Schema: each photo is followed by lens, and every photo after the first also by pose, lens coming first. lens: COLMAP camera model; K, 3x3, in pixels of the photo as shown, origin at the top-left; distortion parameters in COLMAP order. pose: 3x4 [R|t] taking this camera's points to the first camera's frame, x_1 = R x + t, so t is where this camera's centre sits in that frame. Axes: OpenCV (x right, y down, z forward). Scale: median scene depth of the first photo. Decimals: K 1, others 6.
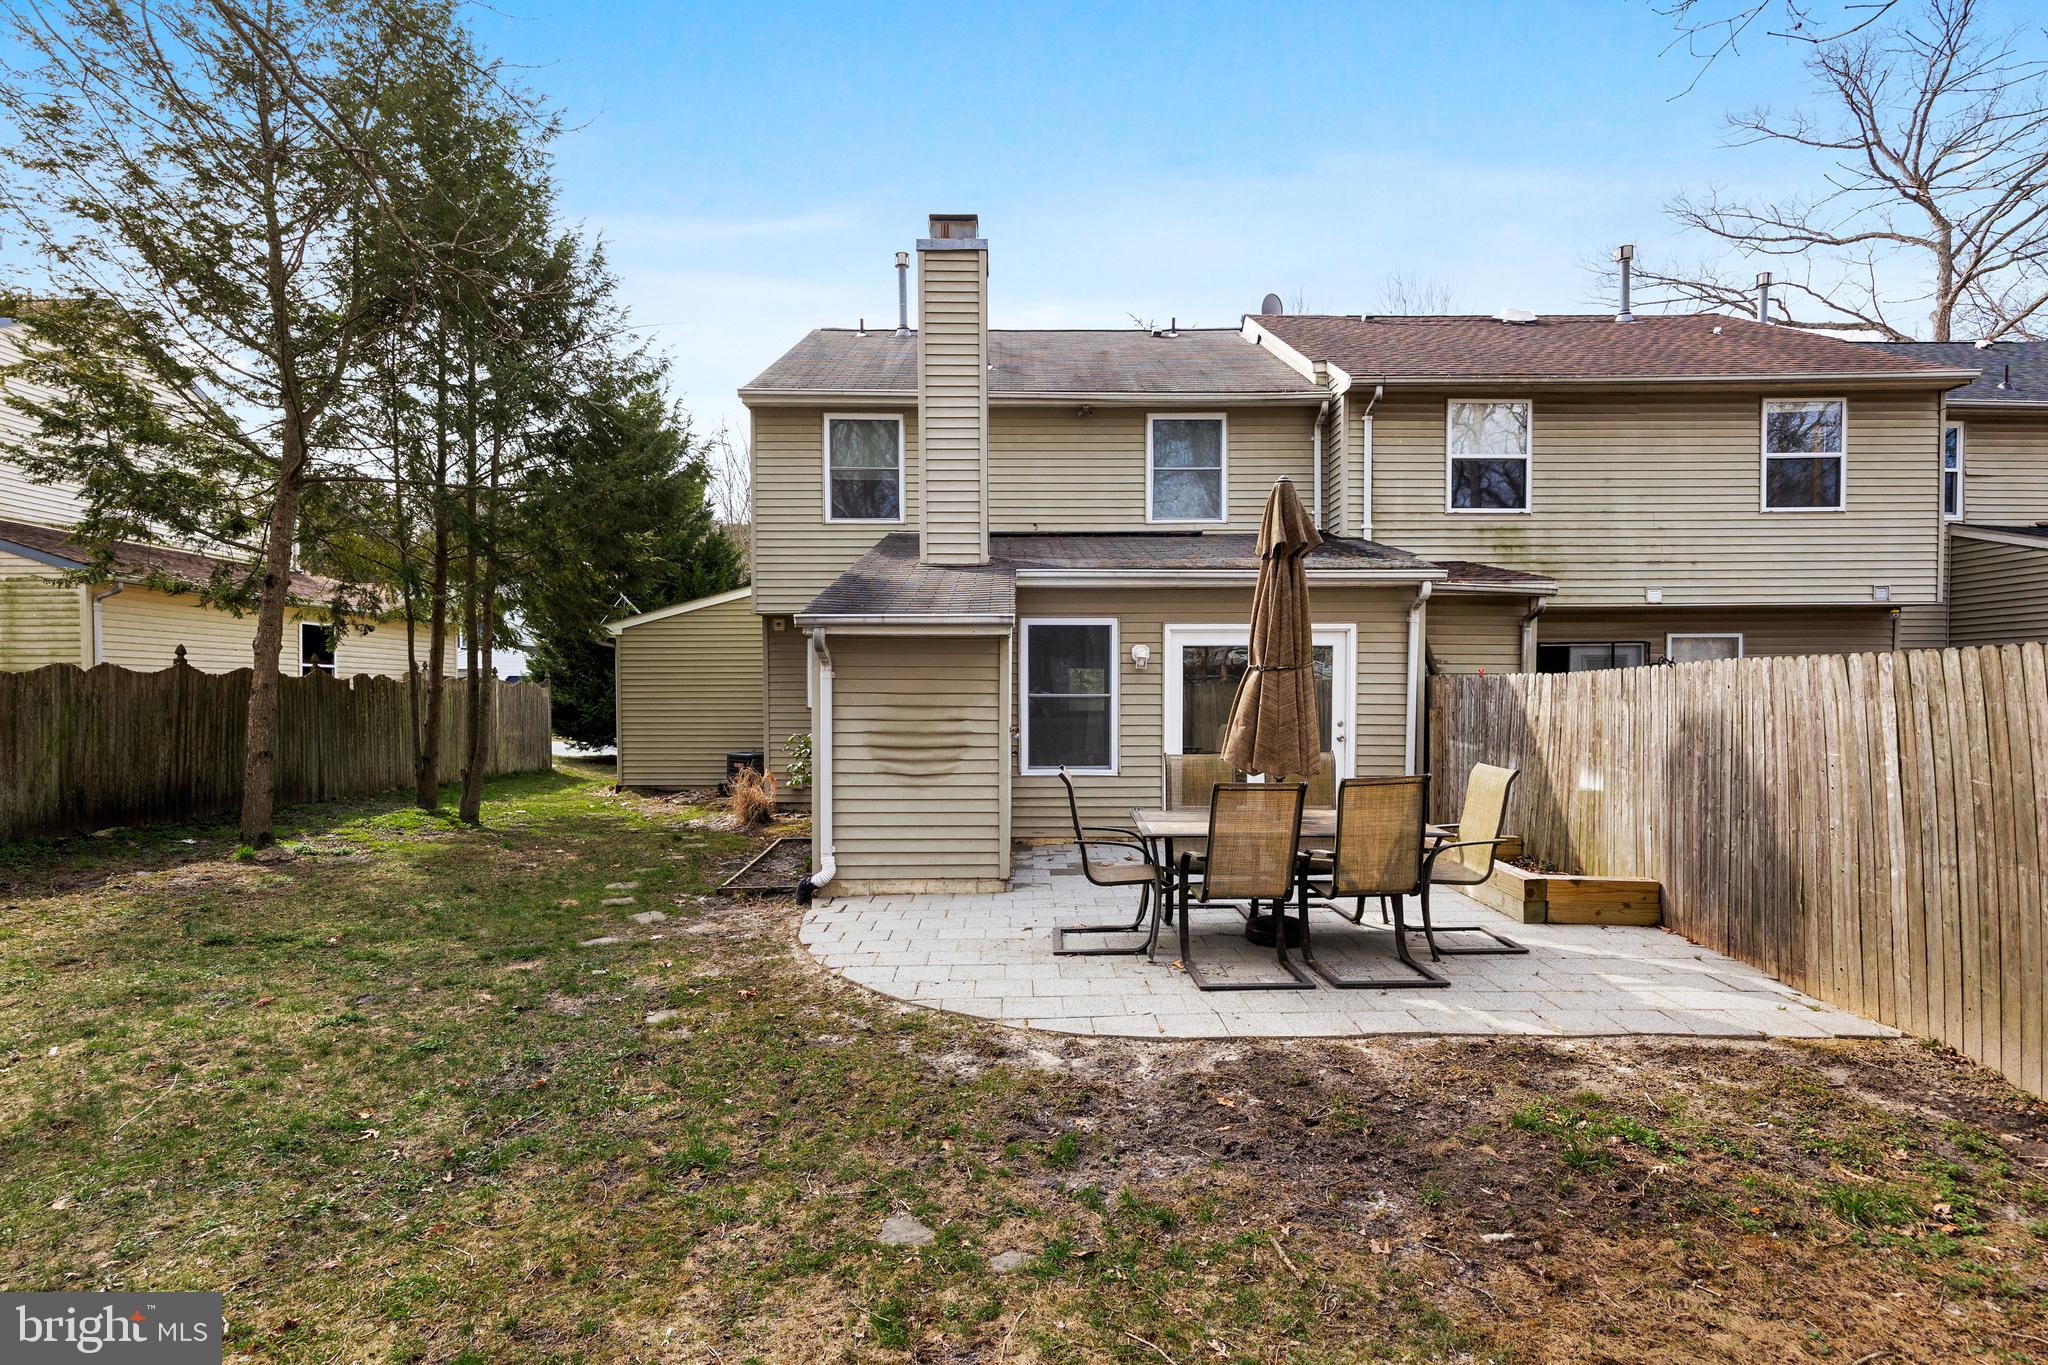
lens RADIAL K [[1065.6, 0, 1030.8], [0, 1065.6, 721.7], [0, 0, 1]] dist [-0.007844, -0.000322]
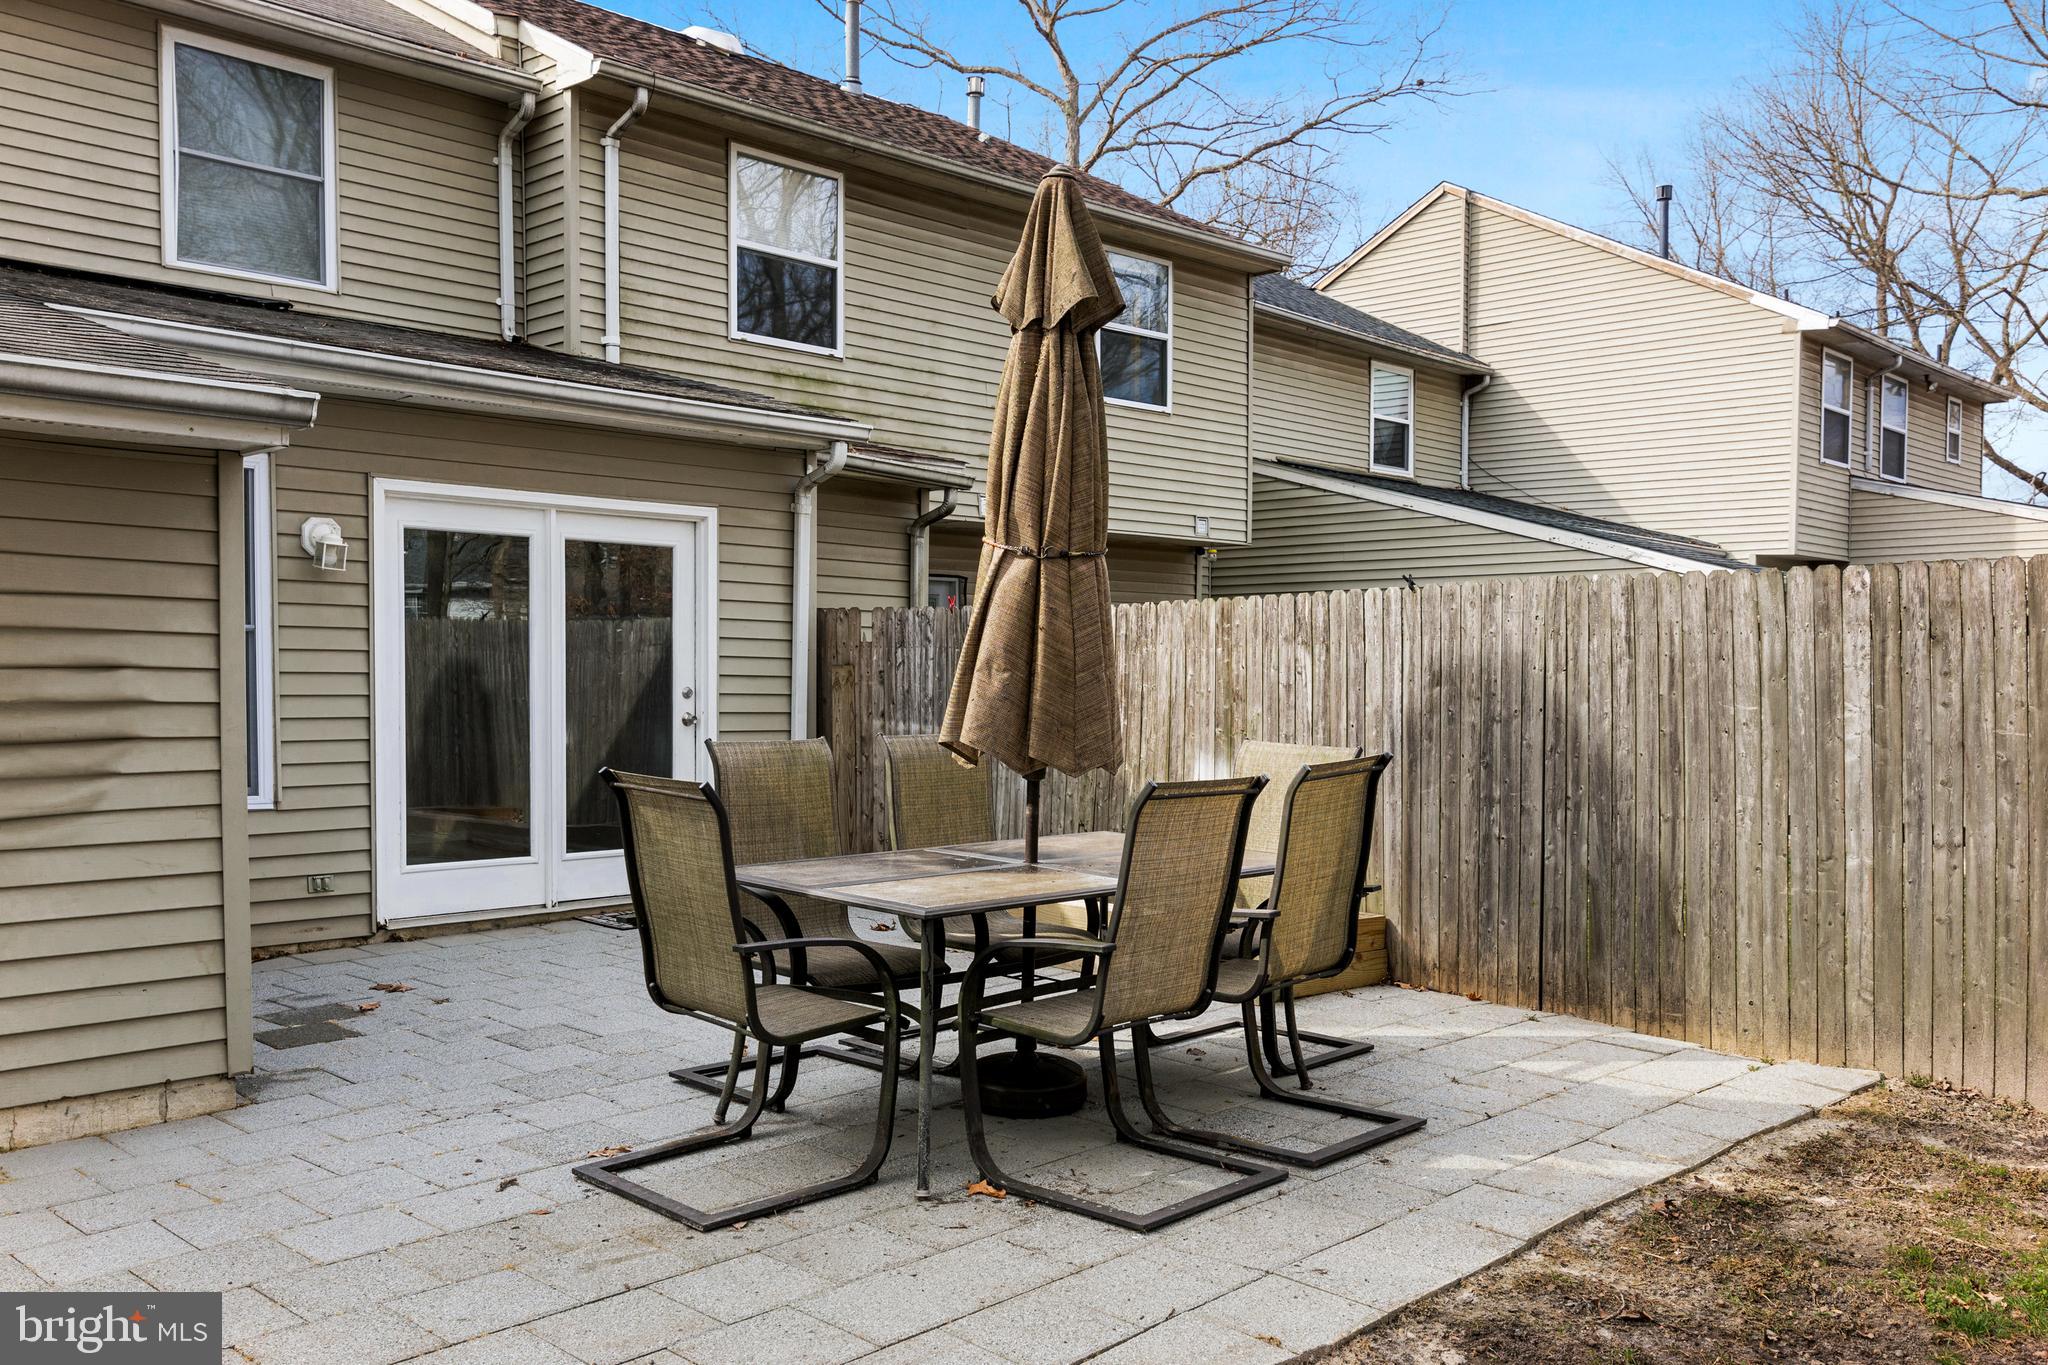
lens RADIAL K [[1706.7, 0, 1035.9], [0, 1706.7, 744.5], [0, 0, 1]] dist [0.003902, -0.005330]
pose [[0.693255, -0.022928, 0.720328, -0.273123], [0.013015, 0.999729, 0.019295, 0.017751], [-0.720575, -0.004001, 0.693365, 0.356070]]
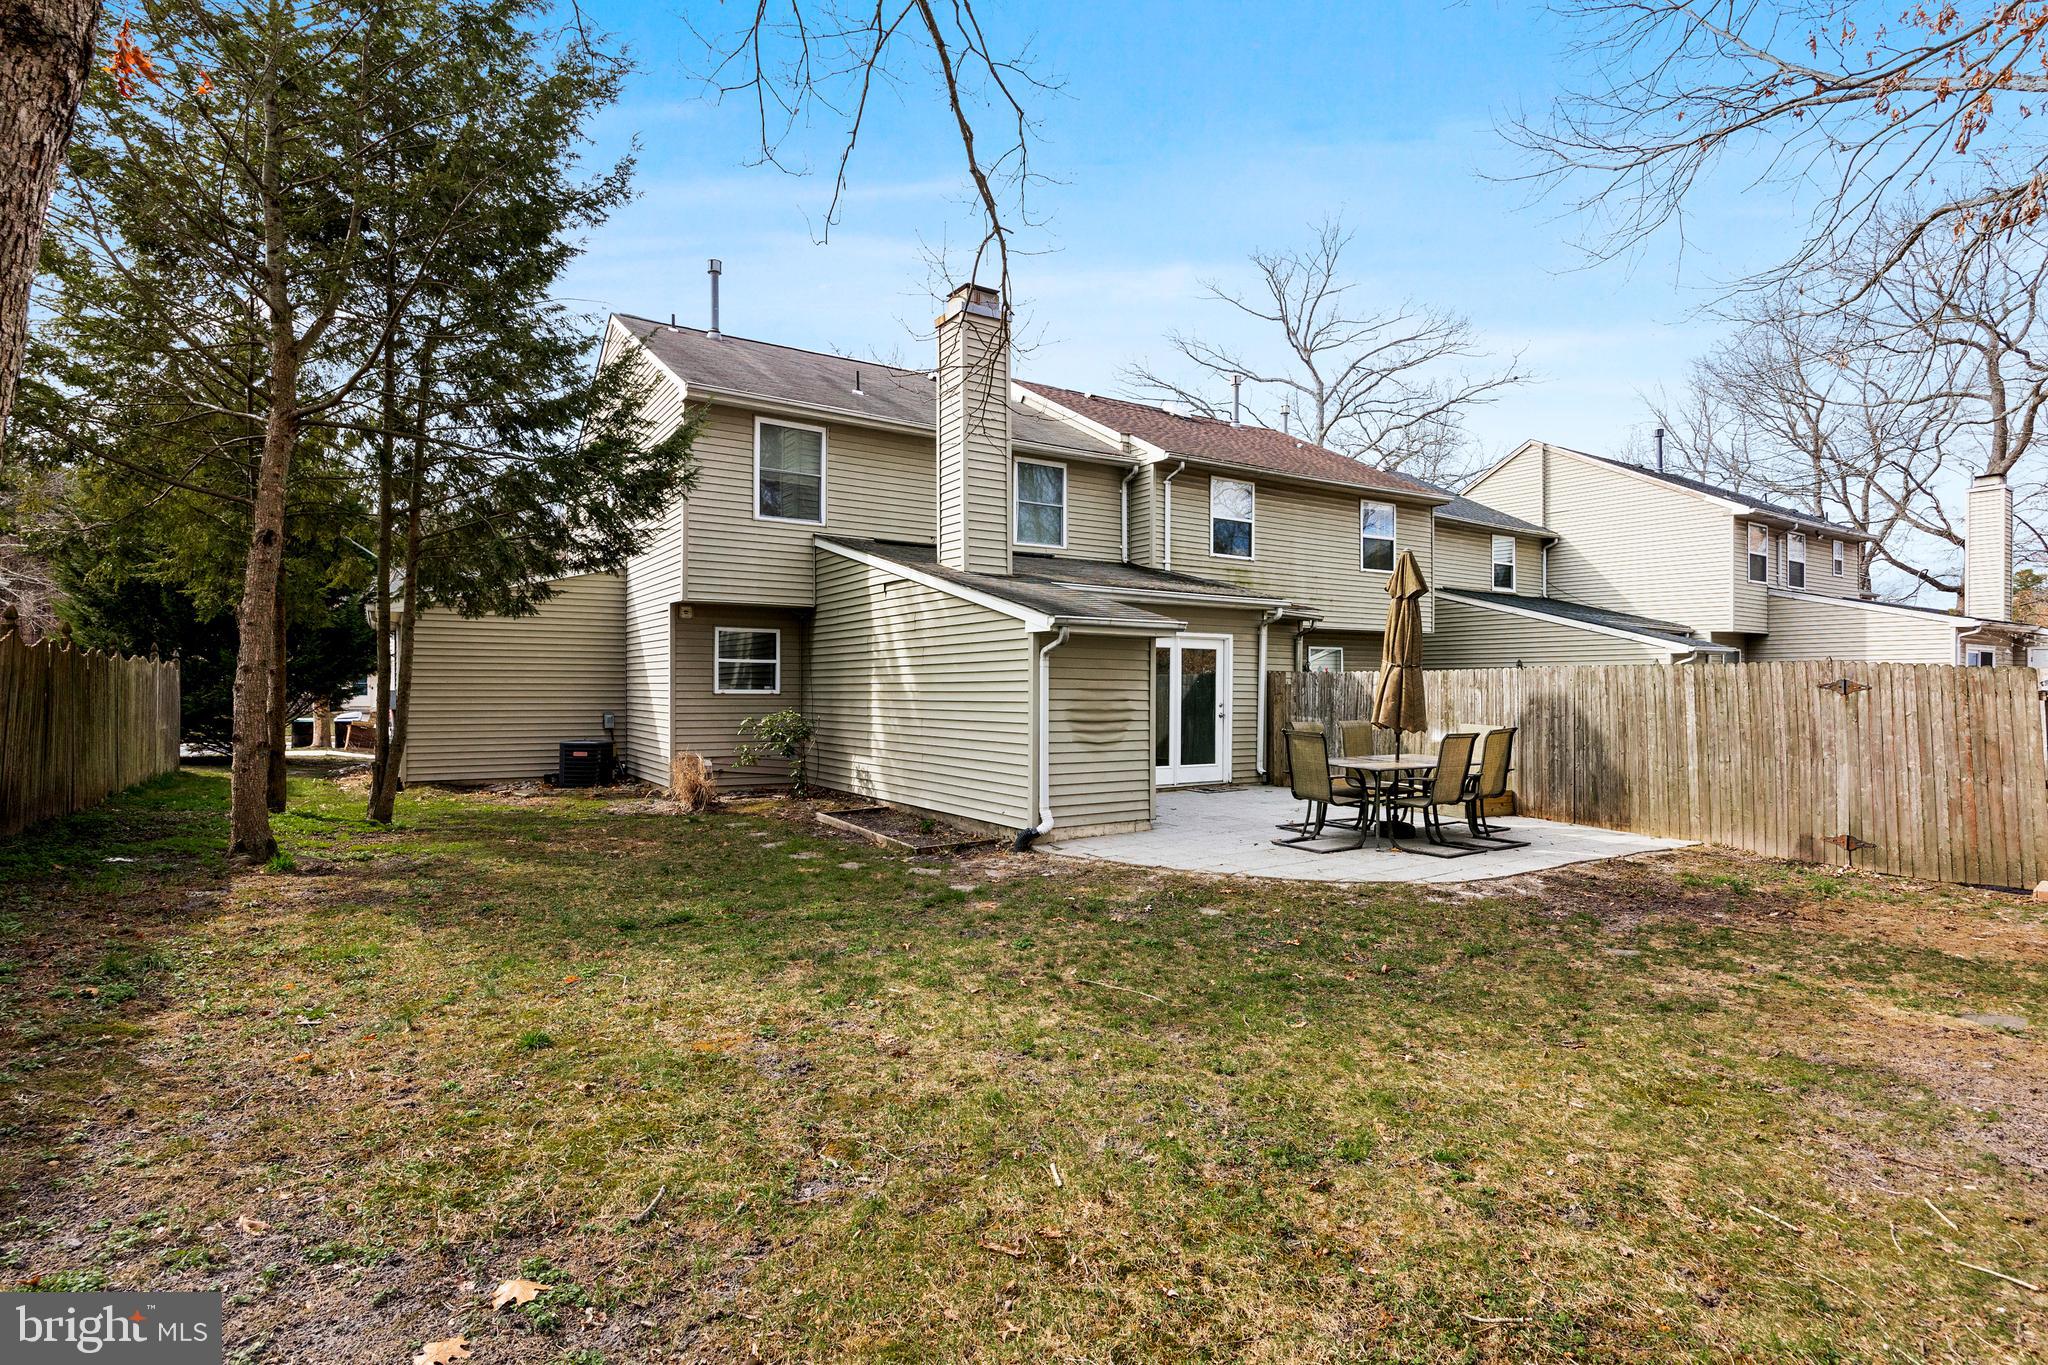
lens RADIAL K [[1031.2, 0, 1024.0], [0, 1031.2, 682.5], [0, 0, 1]] dist [-0.011078, 0.000437]
pose [[0.837059, 0.009606, 0.547029, -0.872590], [0.008002, 0.999524, -0.029797, 0.013589], [-0.547055, 0.029319, 0.836583, 0.004508]]
